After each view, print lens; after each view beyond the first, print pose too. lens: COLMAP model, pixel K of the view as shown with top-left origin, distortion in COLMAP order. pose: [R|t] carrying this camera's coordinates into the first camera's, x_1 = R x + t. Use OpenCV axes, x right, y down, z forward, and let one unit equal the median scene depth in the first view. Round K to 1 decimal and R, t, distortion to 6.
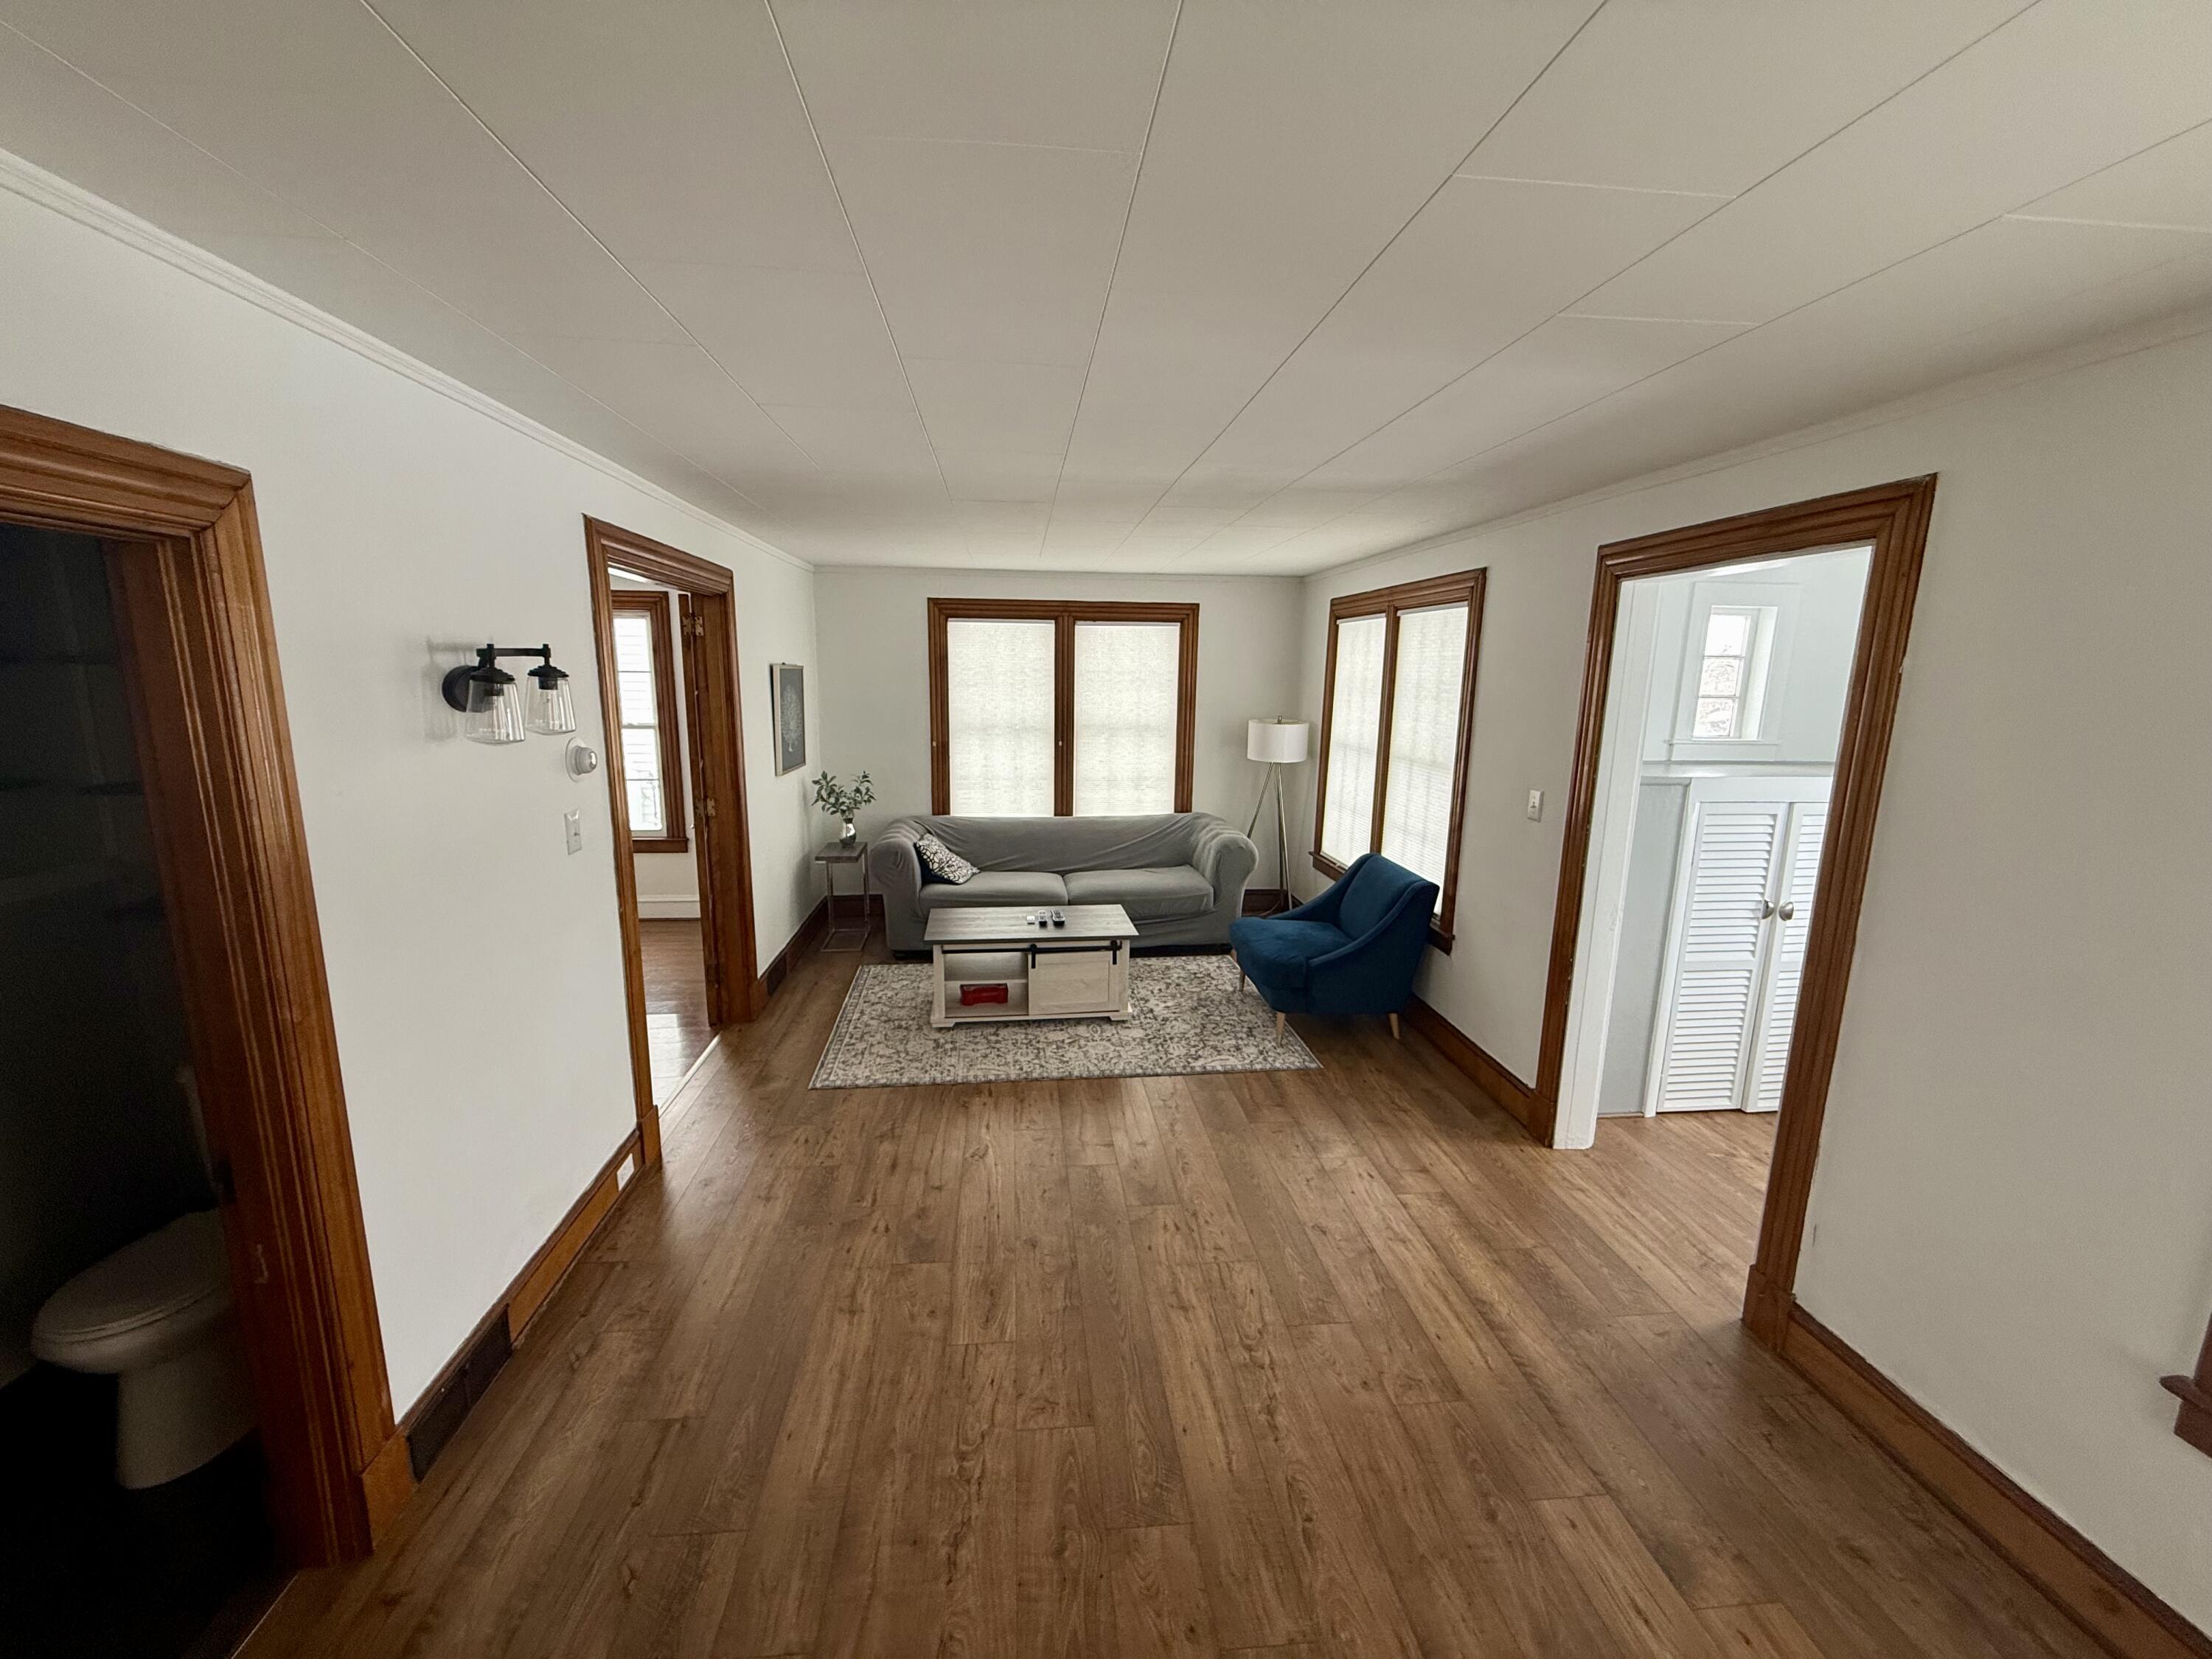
lens RADIAL K [[875.4, 0, 1100.2], [0, 875.4, 830.2], [0, 0, 1]] dist [-0.000332, -0.000440]
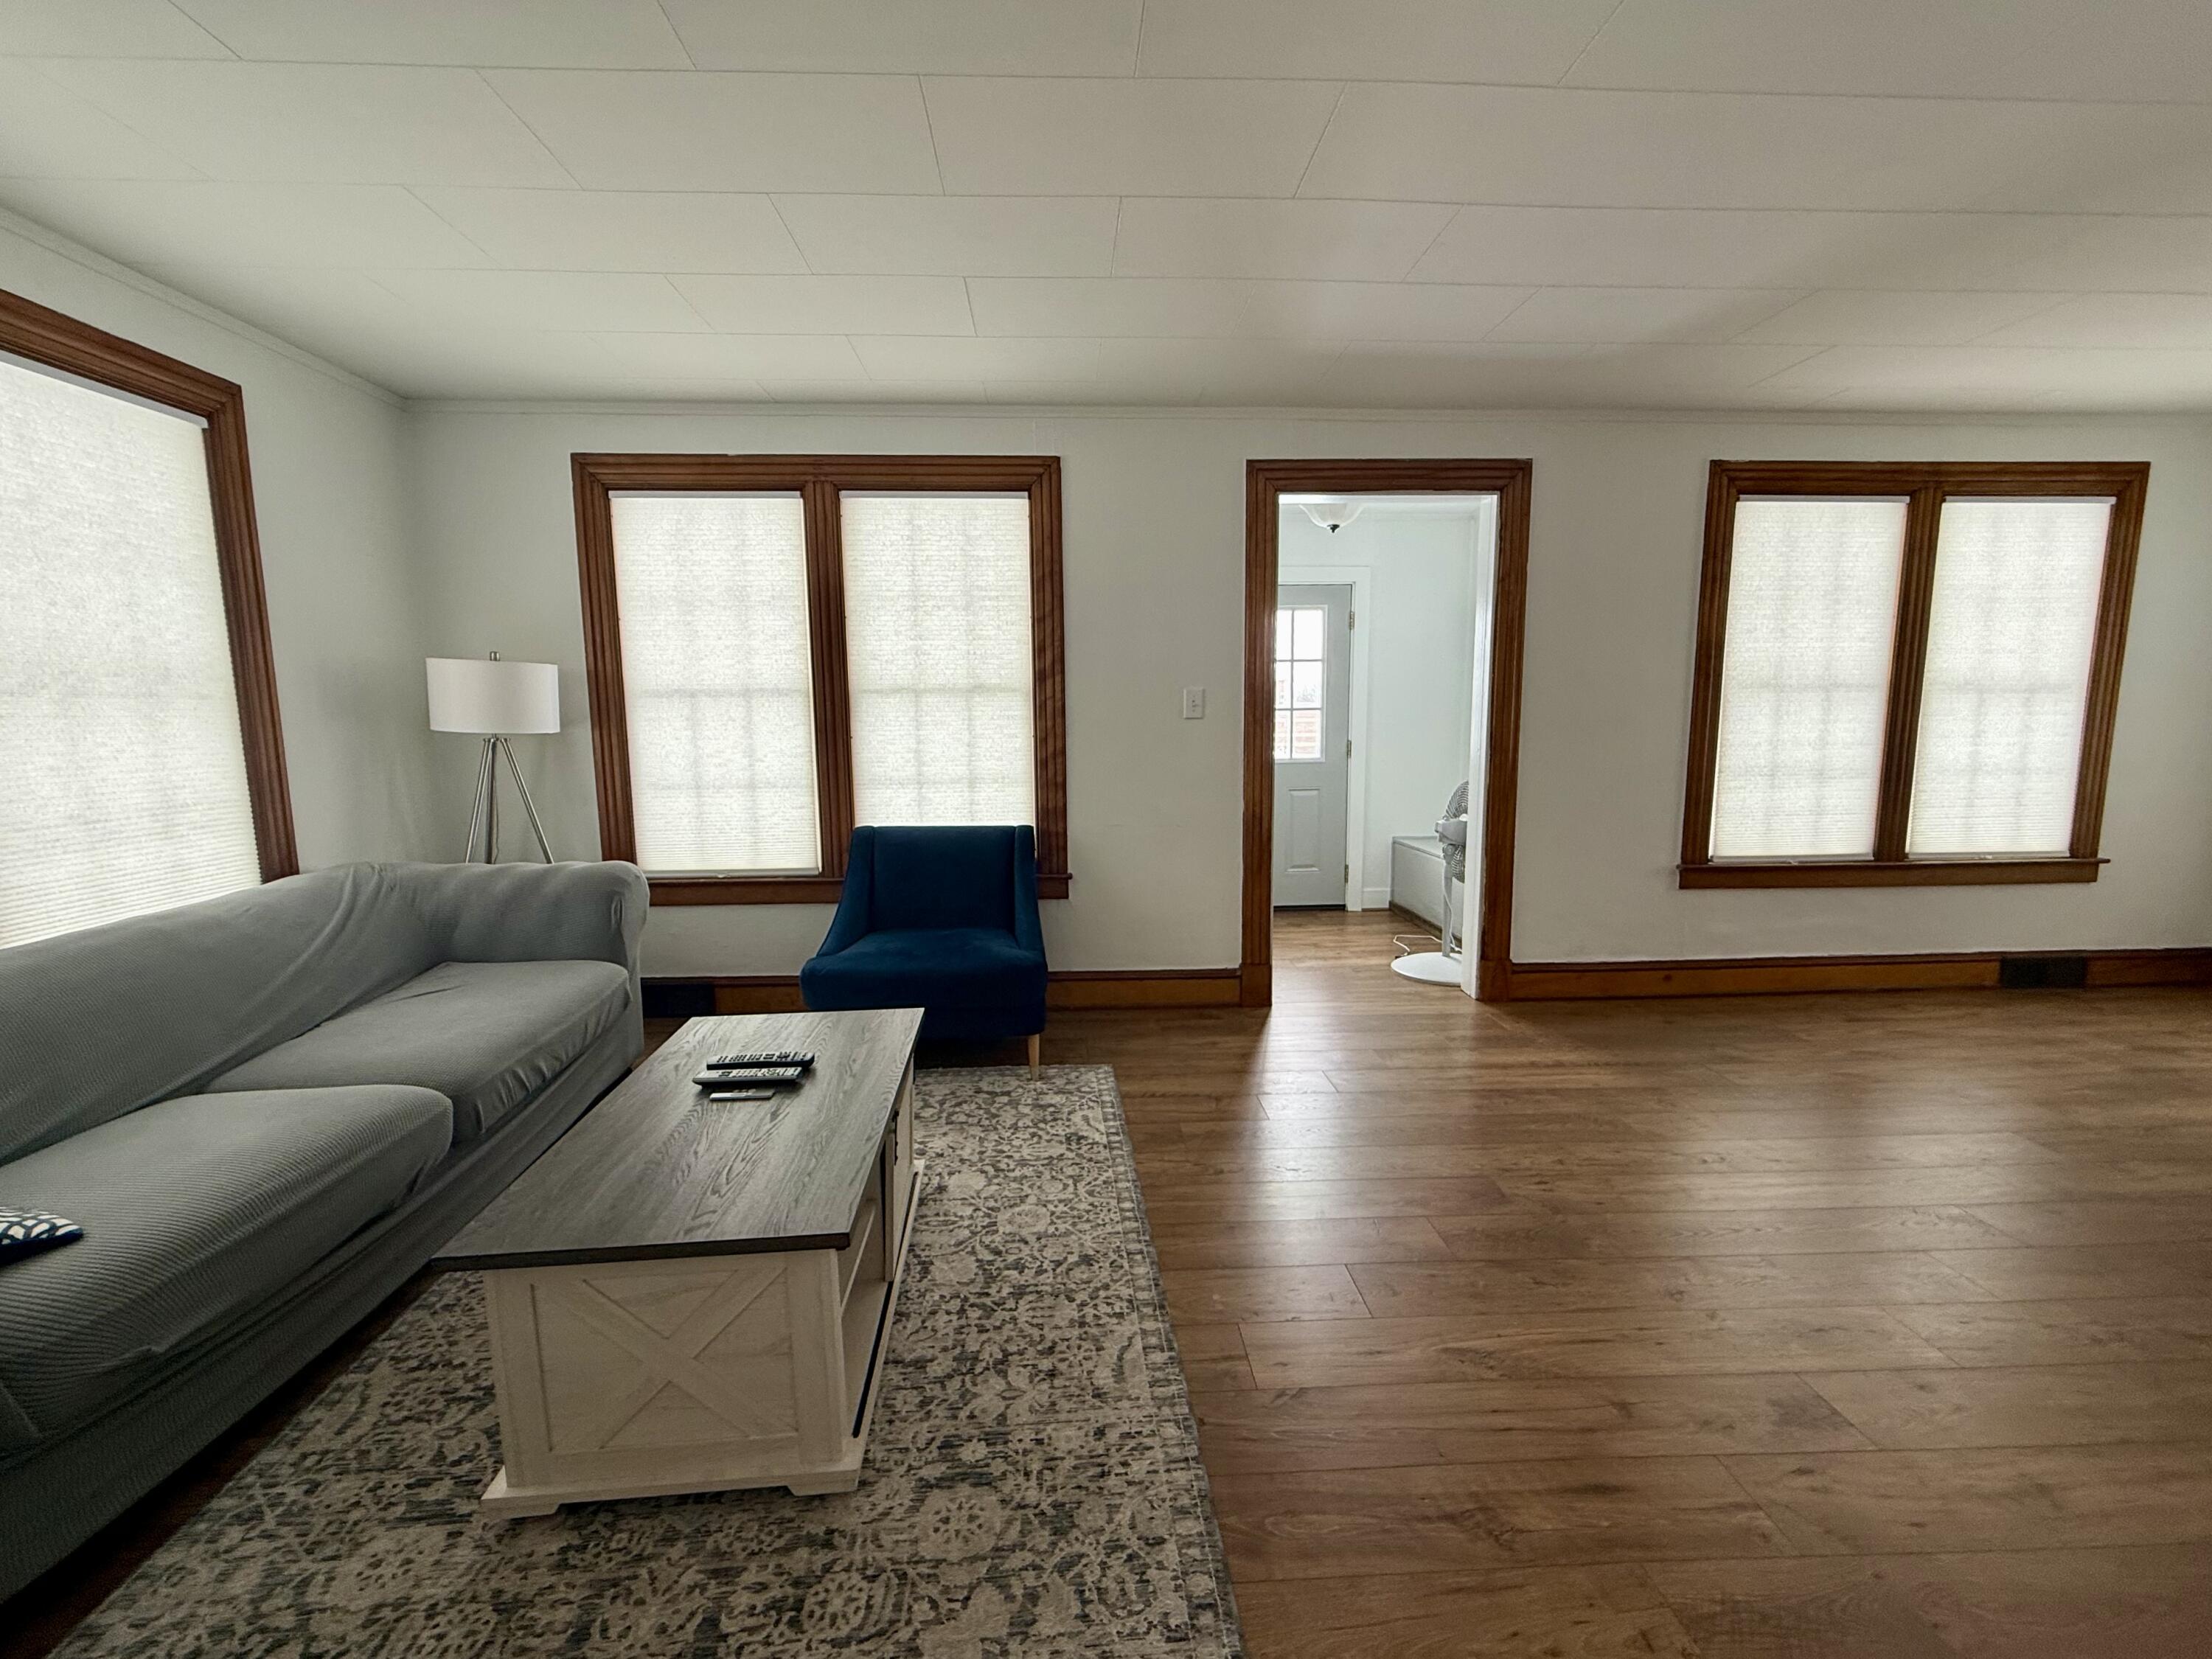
lens RADIAL K [[920.6, 0, 1094.3], [0, 920.6, 834.2], [0, 0, 1]] dist [0.000670, -0.000747]
pose [[0.054612, -0.145920, 0.987788, -0.577884], [0.189703, 0.972763, 0.133212, -0.044009], [-0.980322, 0.180111, 0.080806, 1.006040]]
